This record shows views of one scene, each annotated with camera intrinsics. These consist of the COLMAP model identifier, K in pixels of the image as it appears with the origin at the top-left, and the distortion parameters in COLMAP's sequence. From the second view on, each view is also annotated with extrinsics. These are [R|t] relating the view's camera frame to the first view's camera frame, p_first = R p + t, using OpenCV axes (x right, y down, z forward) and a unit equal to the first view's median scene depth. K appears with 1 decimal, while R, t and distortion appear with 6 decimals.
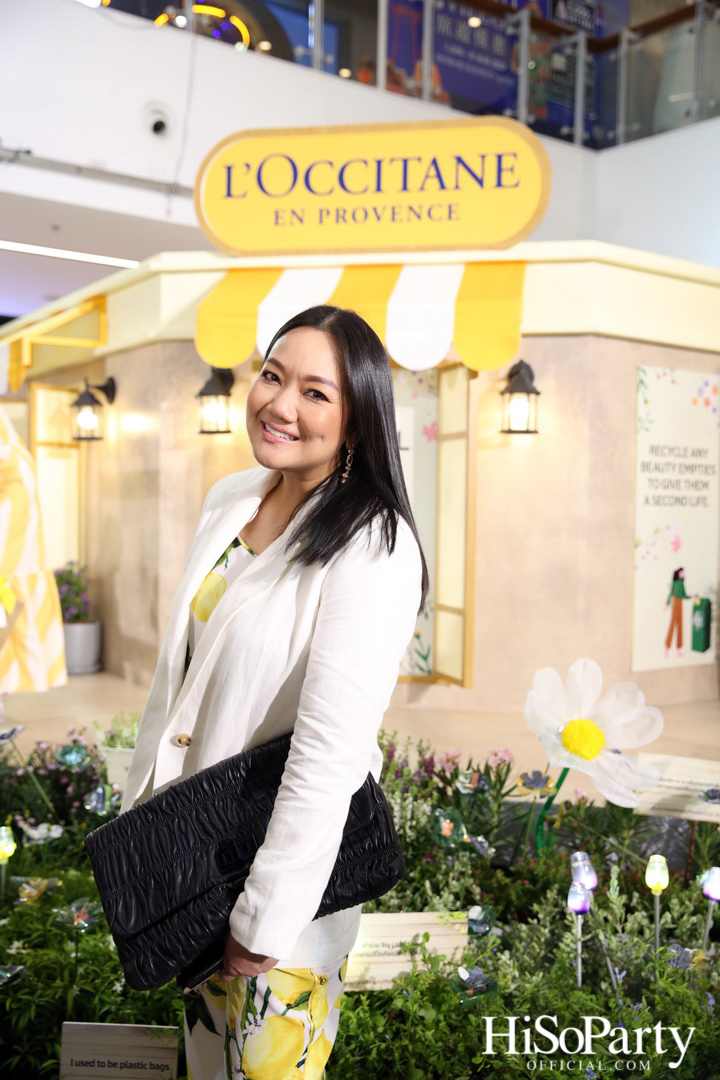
lens RADIAL K [[1046.0, 0, 357.7], [0, 1046.0, 545.8], [0, 0, 1]] dist [0.014739, 0.000000]
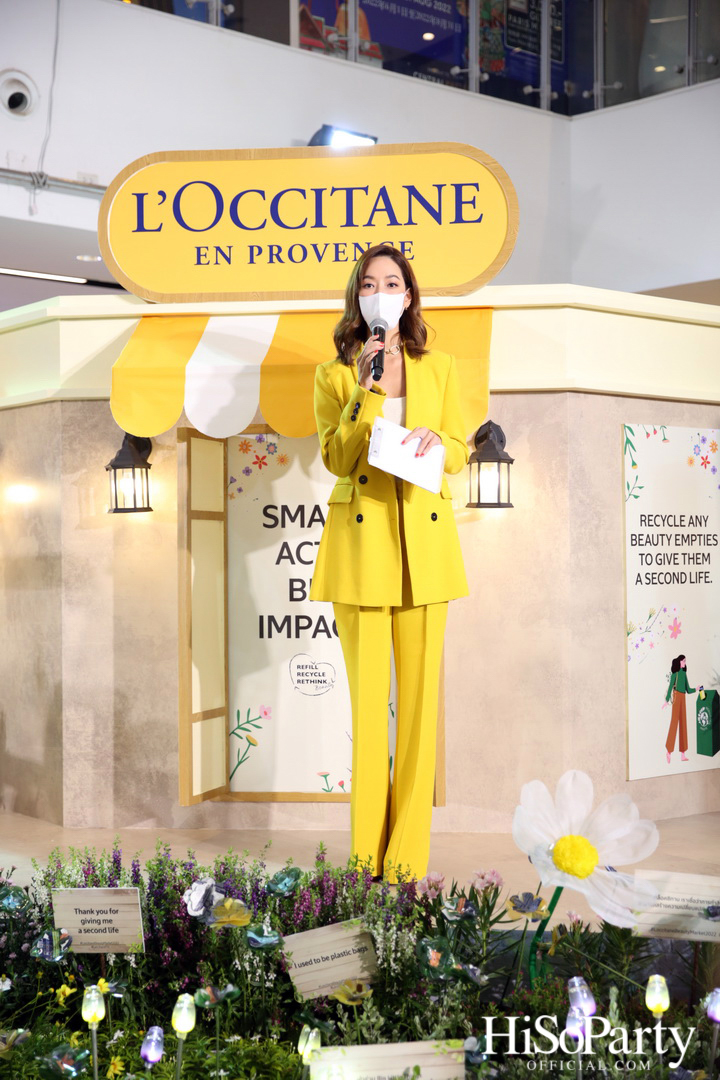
lens RADIAL K [[1471.2, 0, 355.3], [0, 1471.2, 548.9], [0, 0, 1]] dist [0.107773, 0.000000]
pose [[0.997117, -0.021586, 0.072750, -0.043470], [0.024528, 0.998907, -0.039797, -0.025783], [-0.071811, 0.041467, 0.996556, -0.192732]]
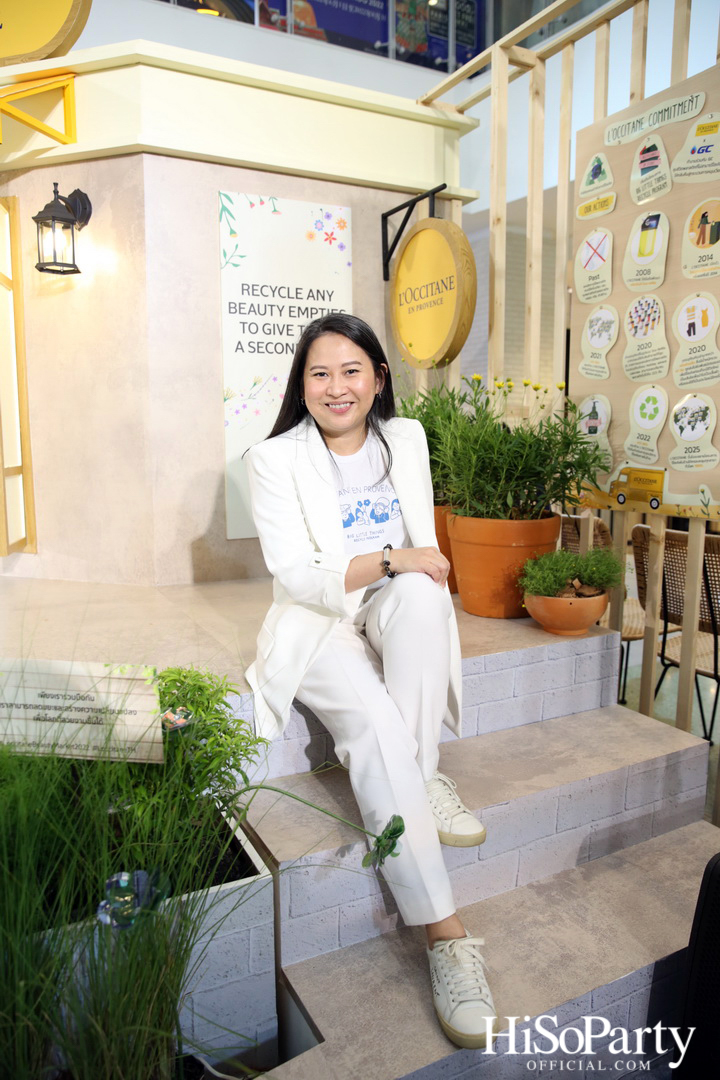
lens RADIAL K [[757.6, 0, 359.0], [0, 757.6, 531.1], [0, 0, 1]] dist [-0.069208, 0.038341]
pose [[0.992683, -0.002638, -0.120723, 0.459006], [0.014175, 0.995395, 0.094800, 0.053736], [0.119917, -0.095817, 0.988149, 0.371424]]
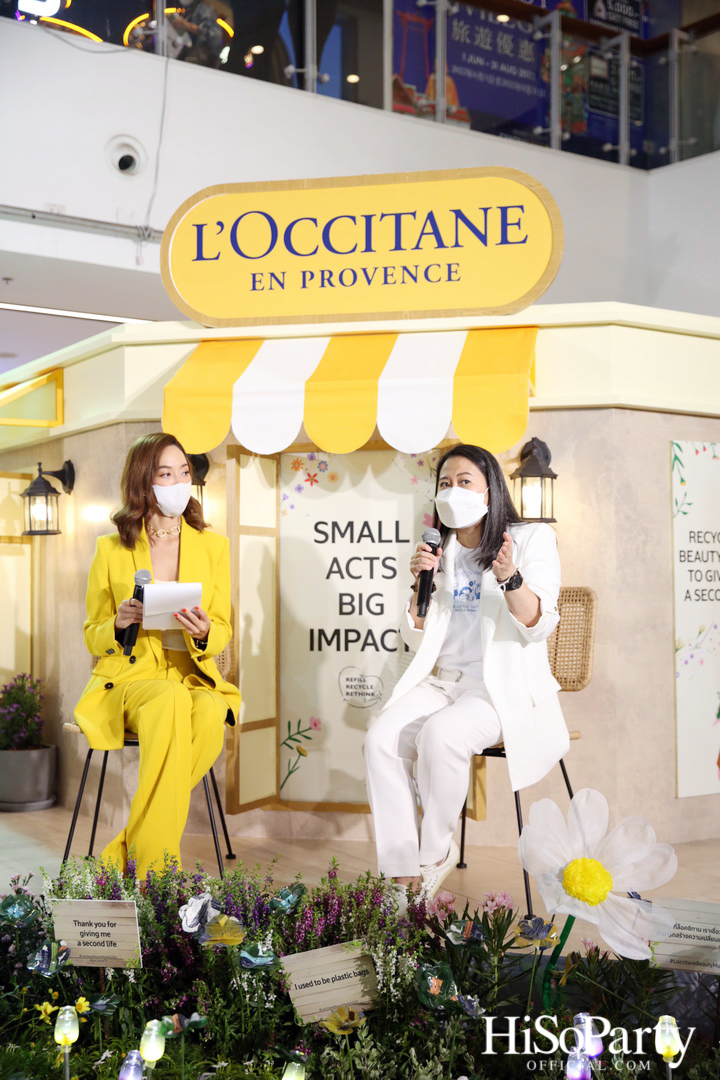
lens RADIAL K [[1297.6, 0, 360.4], [0, 1297.6, 542.5], [0, 0, 1]] dist [0.069553, 0.000000]
pose [[0.999637, -0.018193, -0.019867, 0.030072], [0.016739, 0.997332, -0.071050, -0.015249], [0.021107, 0.070692, 0.997275, -0.075432]]
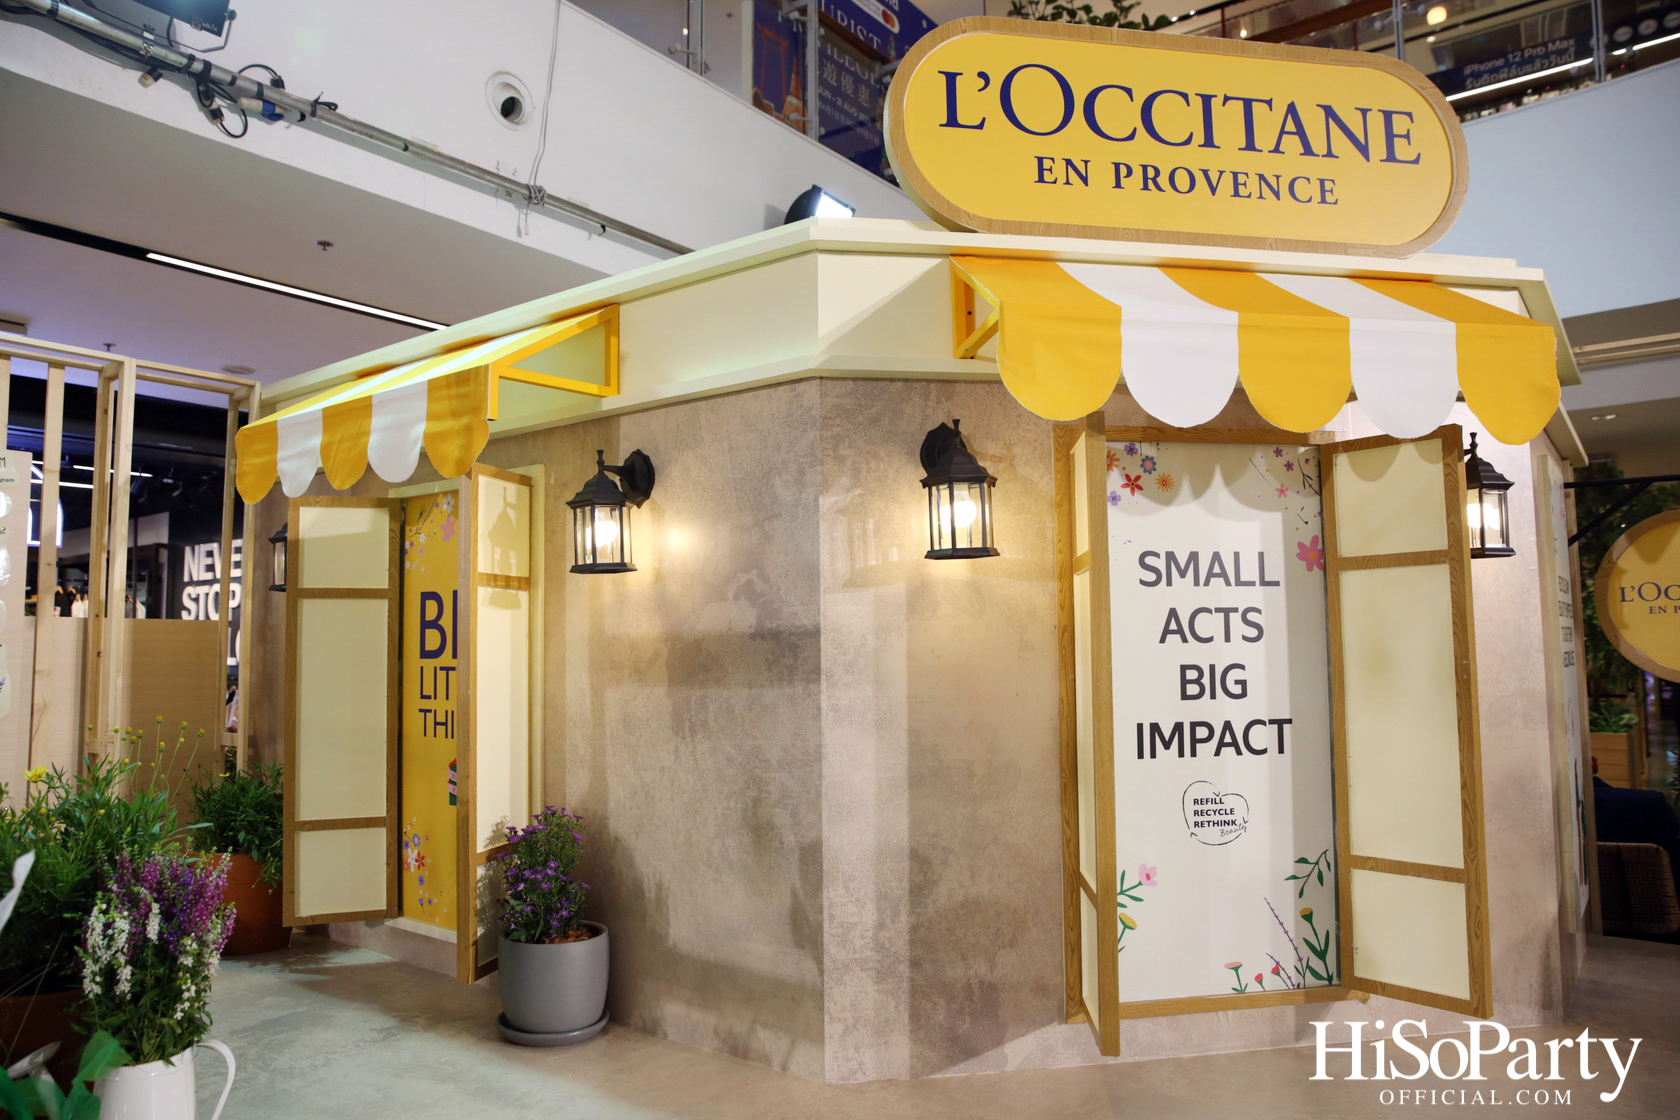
lens RADIAL K [[1129.7, 0, 838.1], [0, 1129.7, 562.8], [0, 0, 1]] dist [-0.100063, 0.066140]
pose [[0.944291, -0.000095, 0.329113, -0.374768], [0.037604, 0.993482, -0.107607, -0.047483], [-0.326958, 0.113988, 0.938139, 0.509058]]
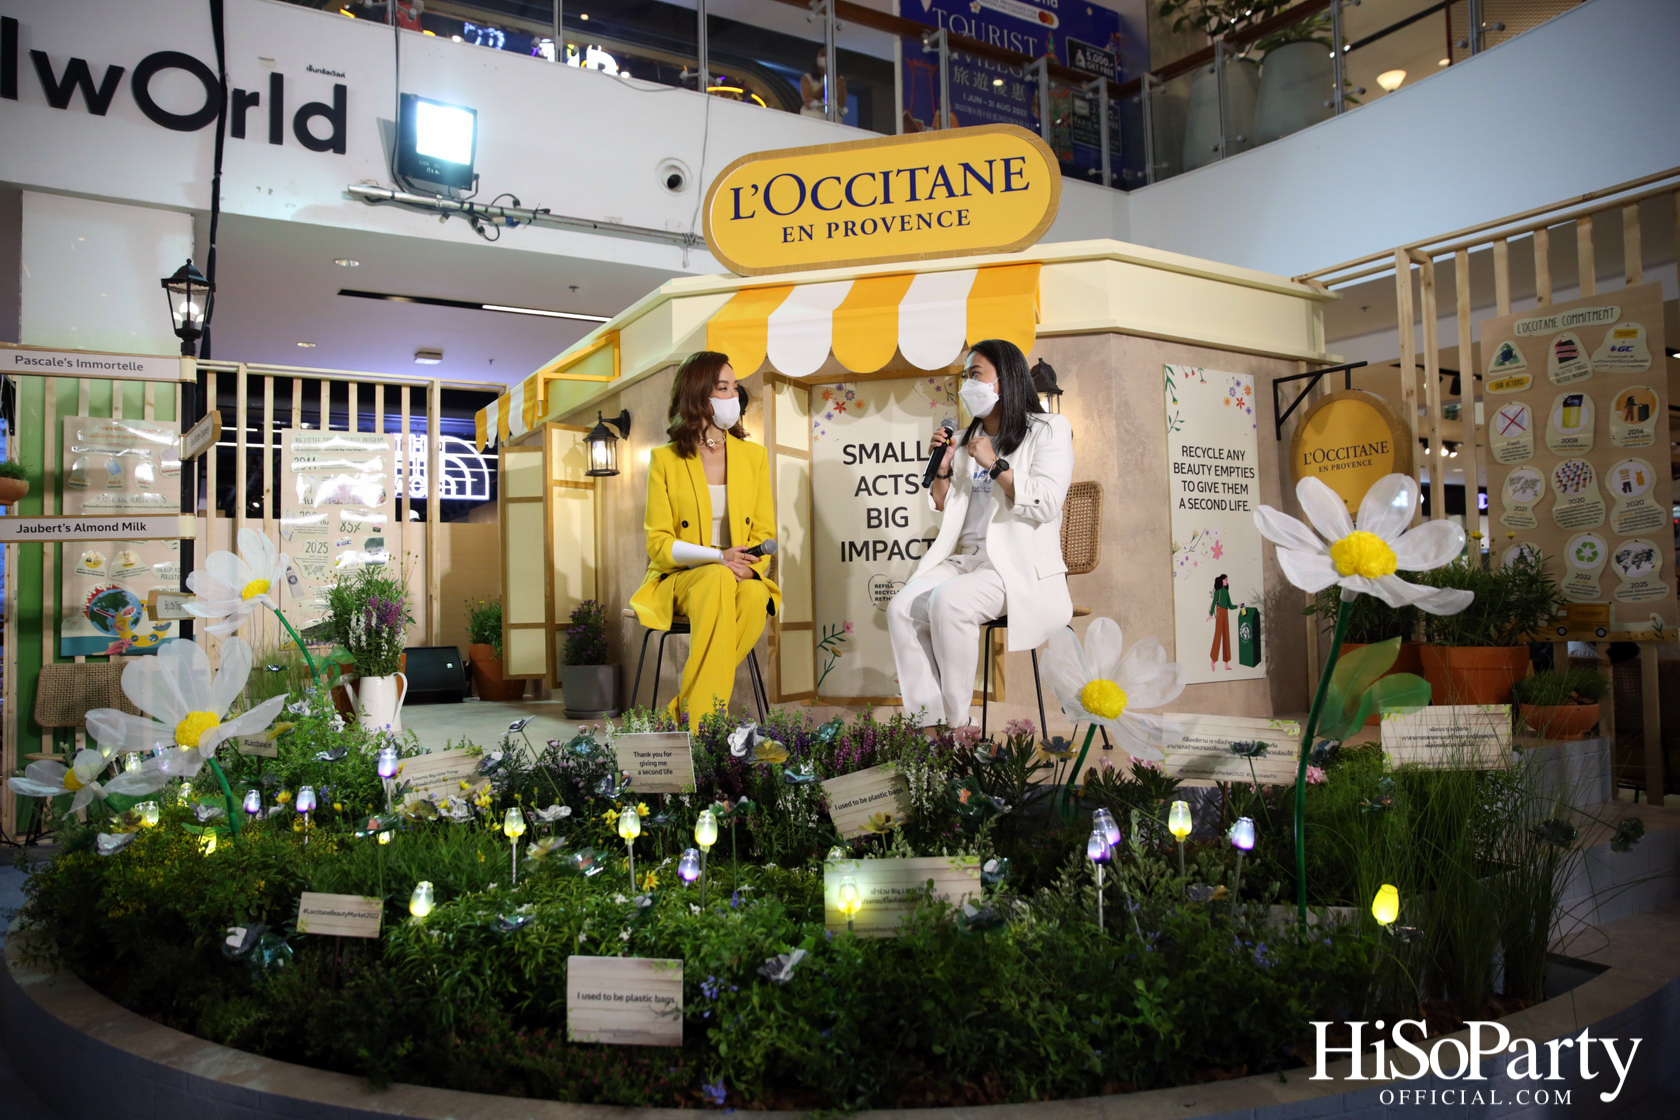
lens RADIAL K [[1129.7, 0, 835.8], [0, 1129.7, 561.5], [0, 0, 1]] dist [-0.100063, 0.066140]
pose [[0.997366, -0.038679, -0.061366, 0.023268], [0.033860, 0.996400, -0.077725, 0.078341], [0.064151, 0.075442, 0.995084, -0.026617]]
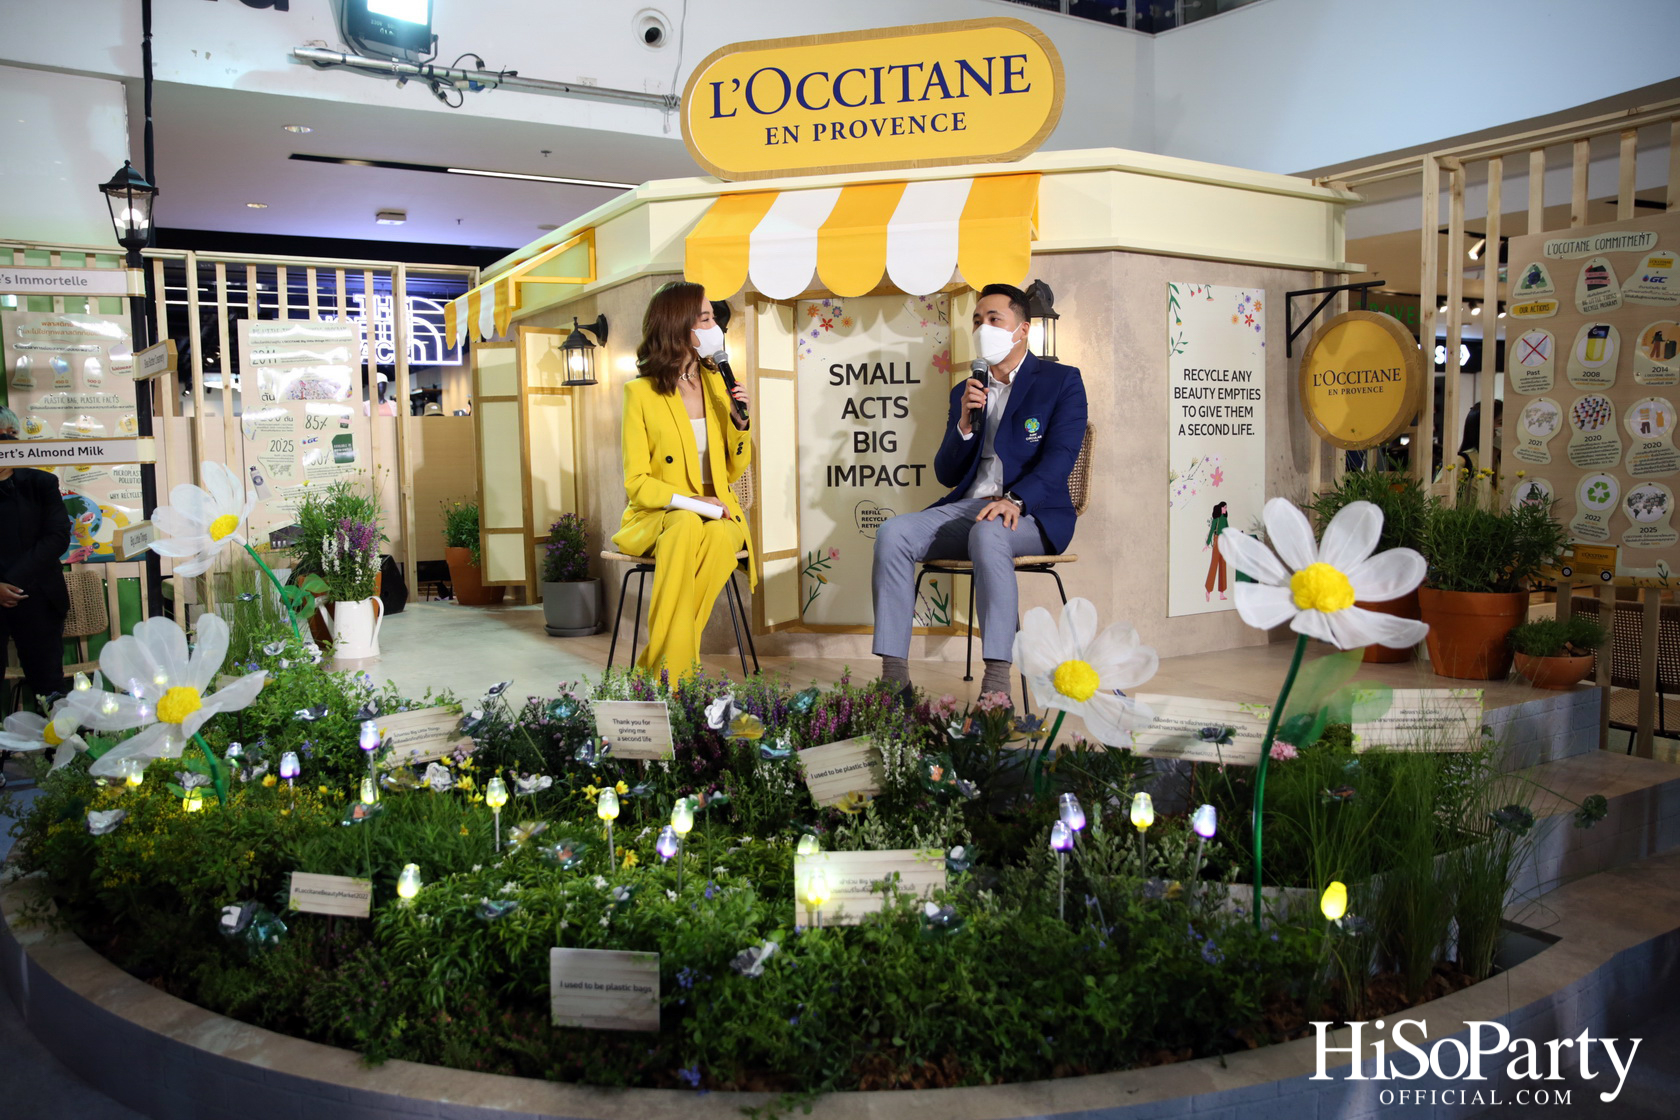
lens RADIAL K [[1206.6, 0, 836.3], [0, 1206.6, 559.1], [0, 0, 1]] dist [-0.084478, 0.067173]
pose [[0.997439, -0.025901, -0.066674, 0.042706], [0.029523, 0.998109, 0.053924, 0.003992], [0.065151, -0.055754, 0.996317, -0.067126]]
